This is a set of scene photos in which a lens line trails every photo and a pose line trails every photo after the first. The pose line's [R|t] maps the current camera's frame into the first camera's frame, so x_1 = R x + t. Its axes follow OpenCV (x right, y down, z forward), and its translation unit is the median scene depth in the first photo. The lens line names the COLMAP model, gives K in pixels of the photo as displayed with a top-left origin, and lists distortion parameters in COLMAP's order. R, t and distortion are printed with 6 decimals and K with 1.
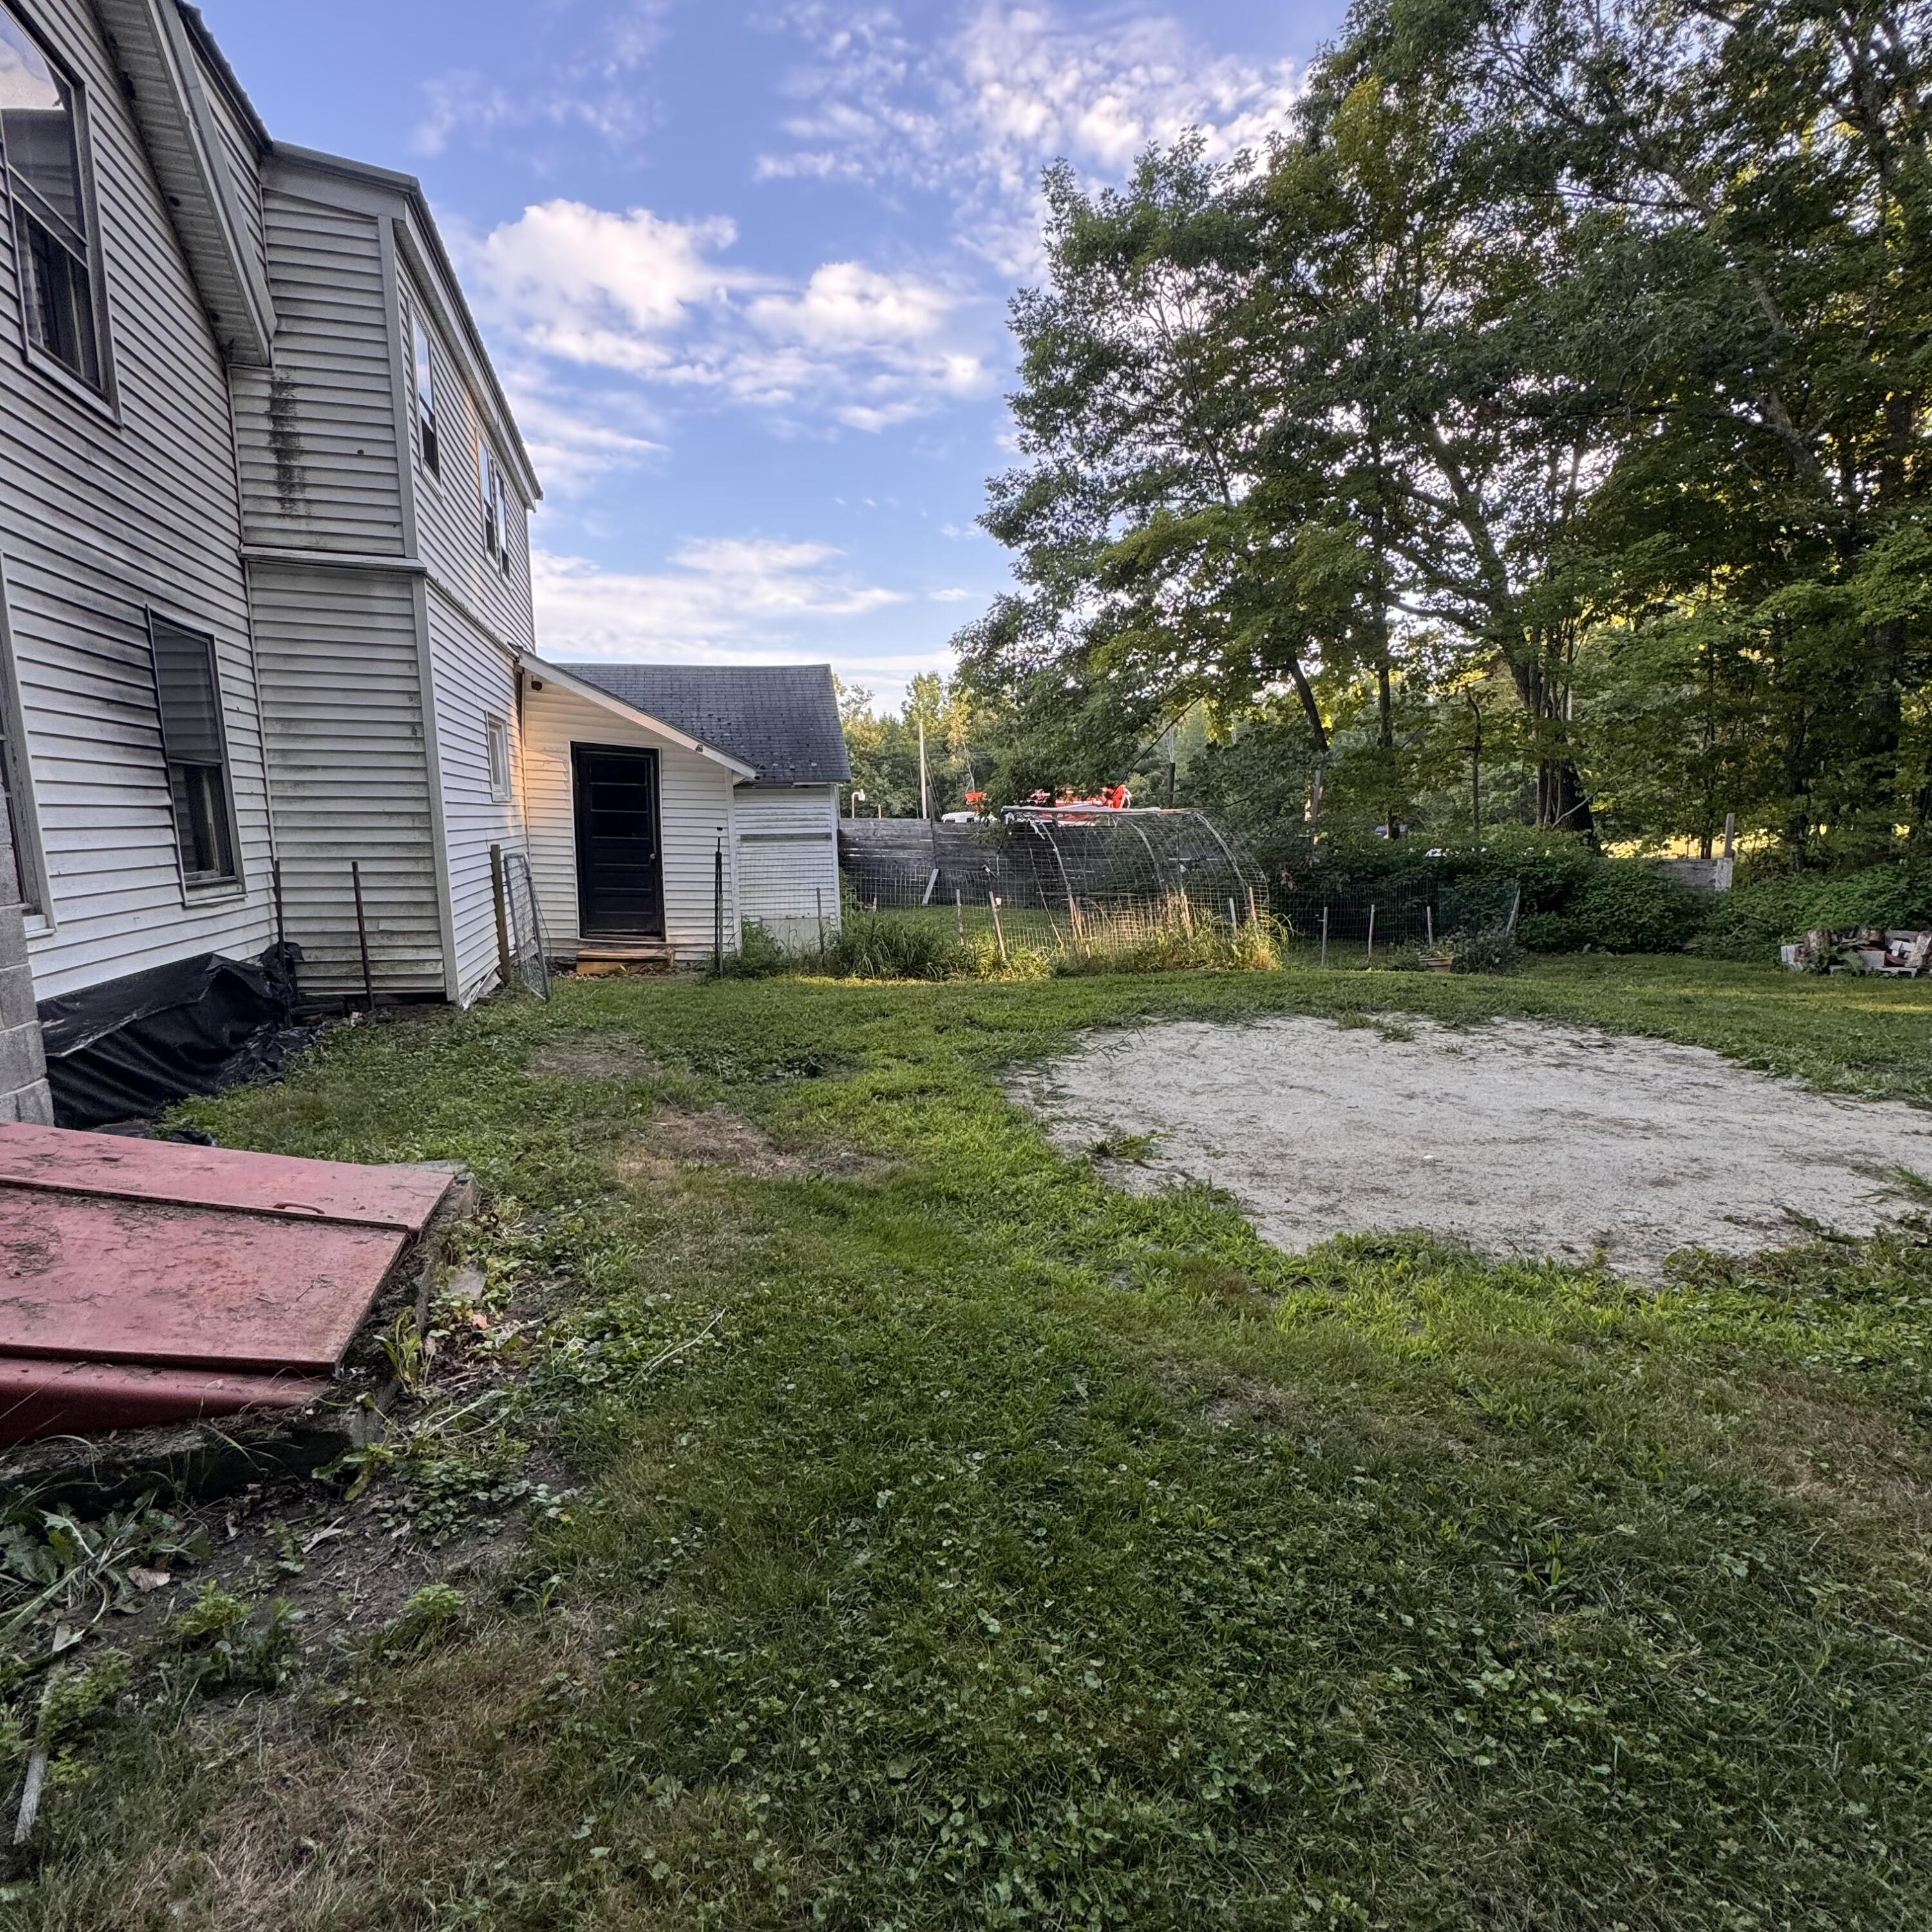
lens RADIAL K [[1020.6, 0, 959.9], [0, 1020.6, 970.4], [0, 0, 1]] dist [-0.005496, -0.000994]
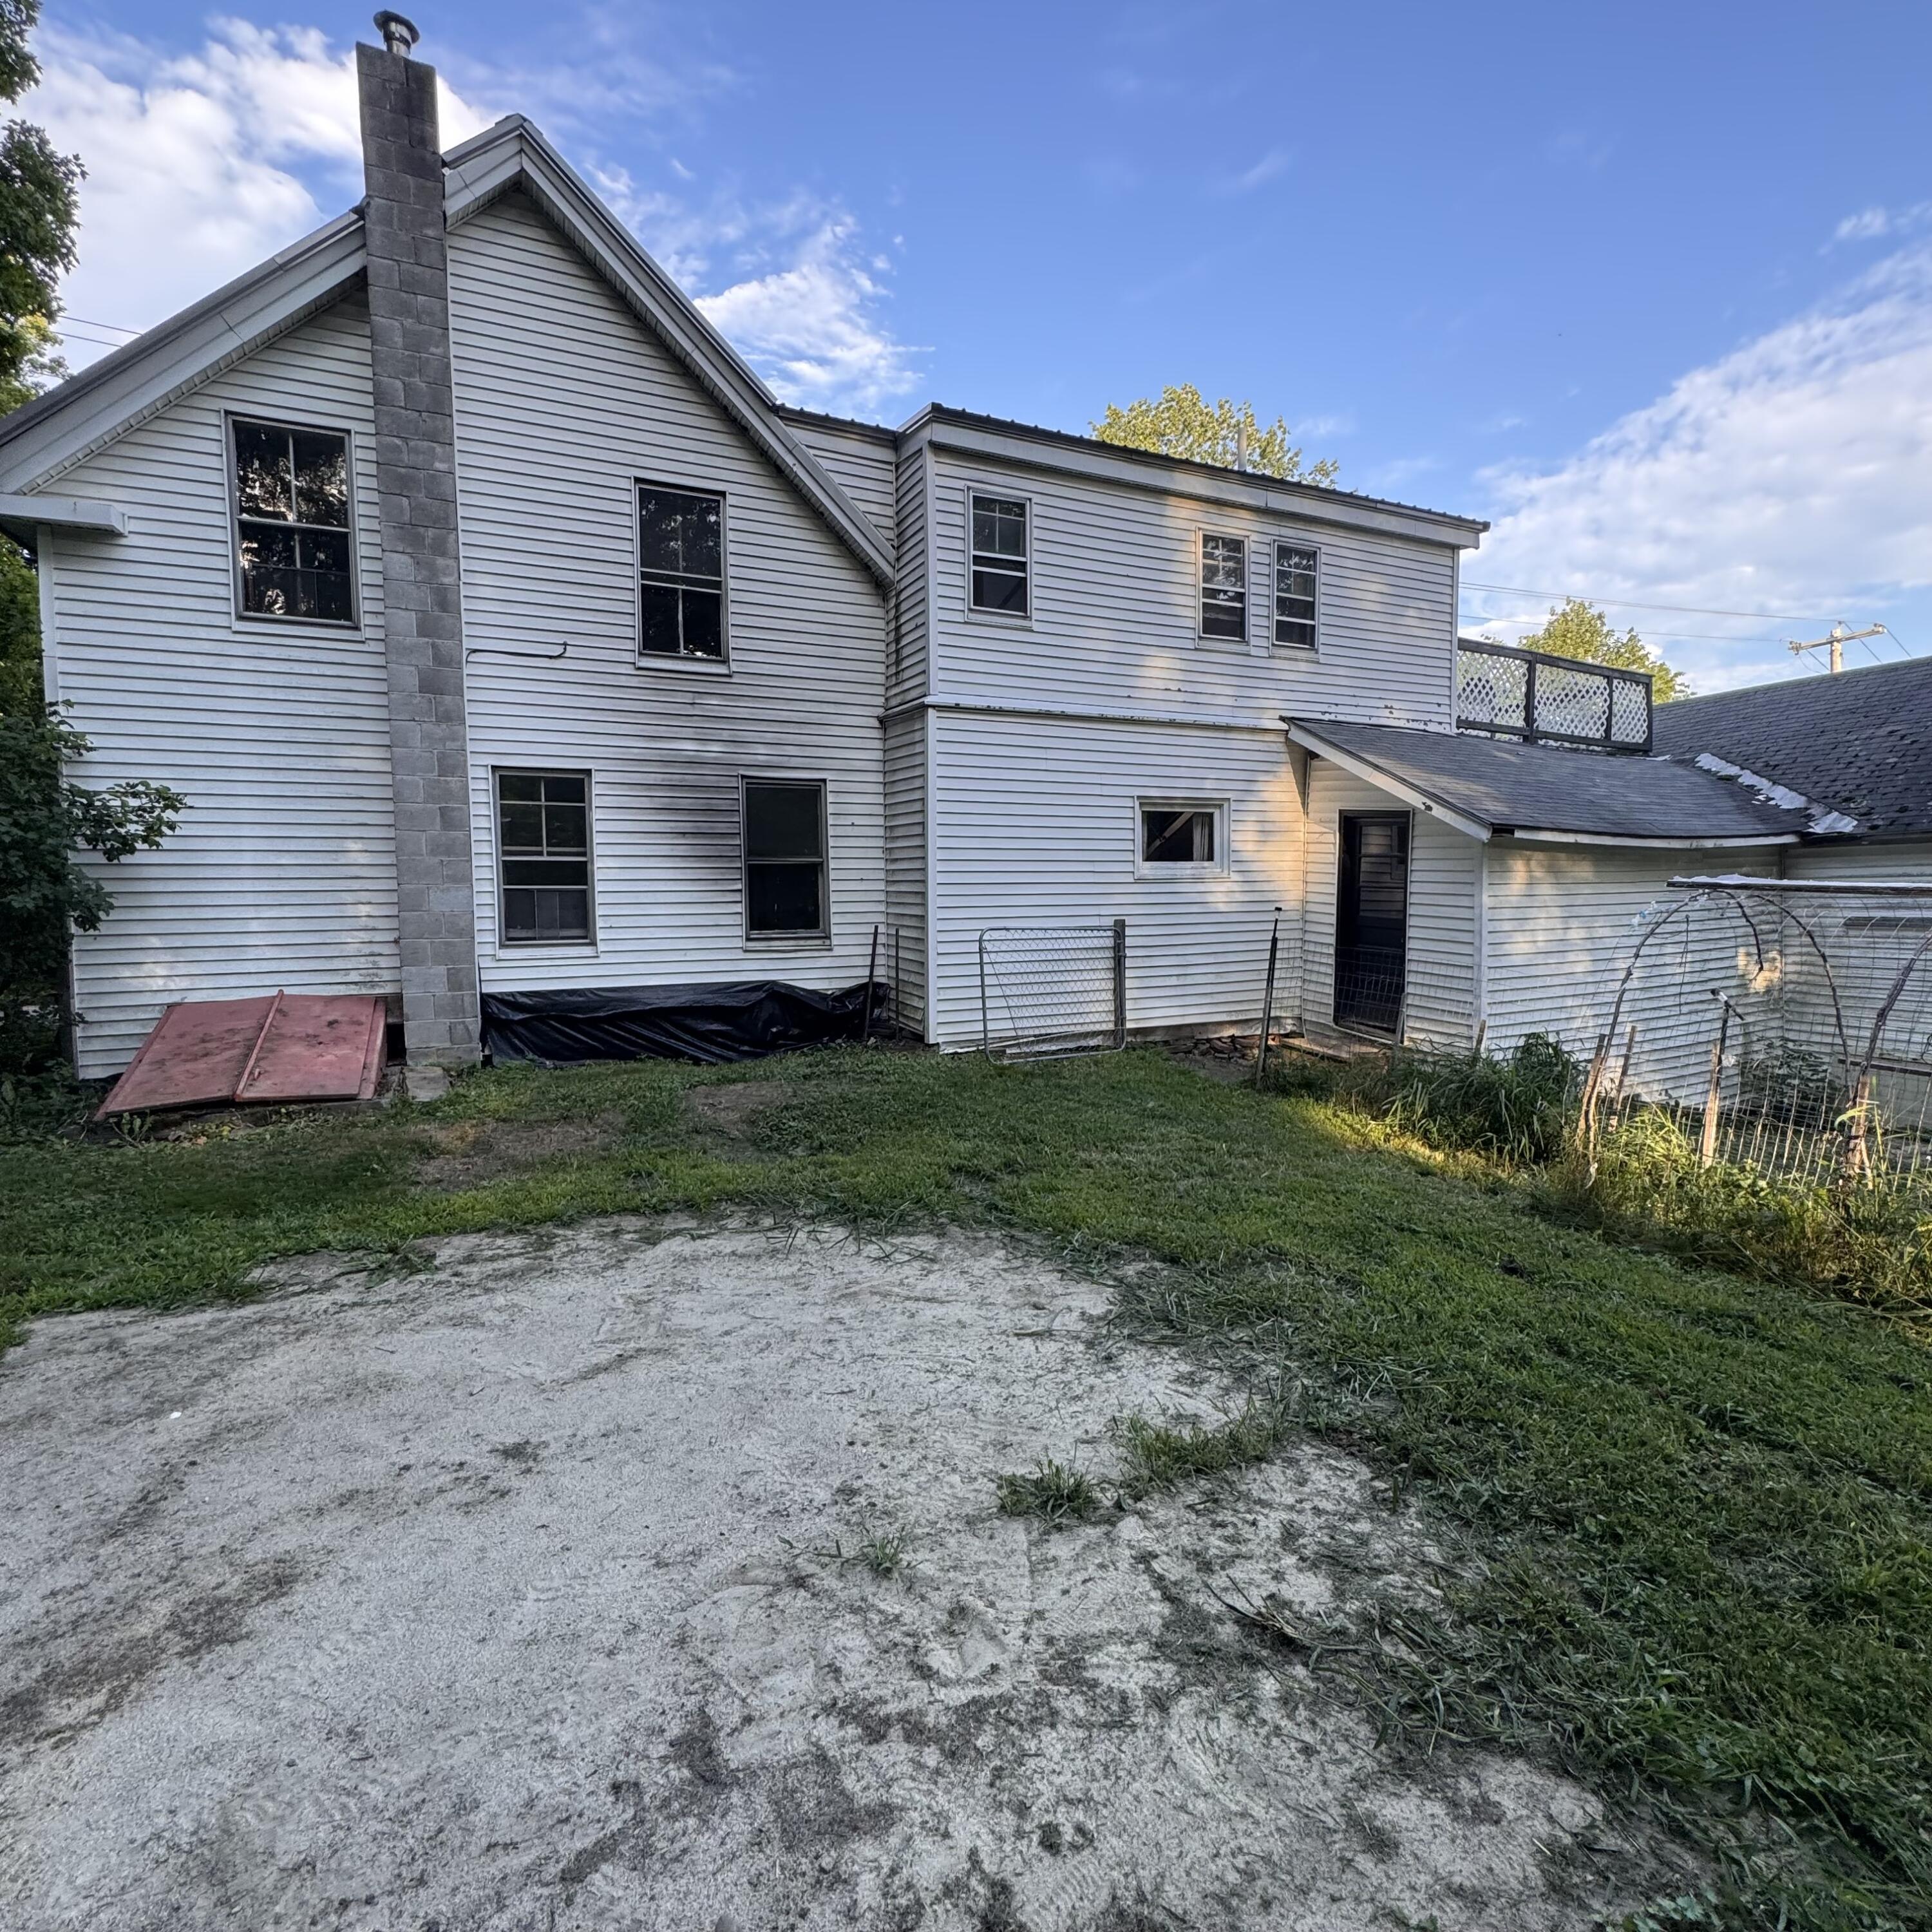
lens RADIAL K [[1020.6, 0, 961.5], [0, 1020.6, 965.0], [0, 0, 1]] dist [-0.005496, -0.000994]
pose [[0.178785, 0.074632, -0.981054, 0.898059], [-0.139861, 0.988921, 0.049743, -0.165959], [0.973897, 0.128318, 0.187242, 1.010734]]
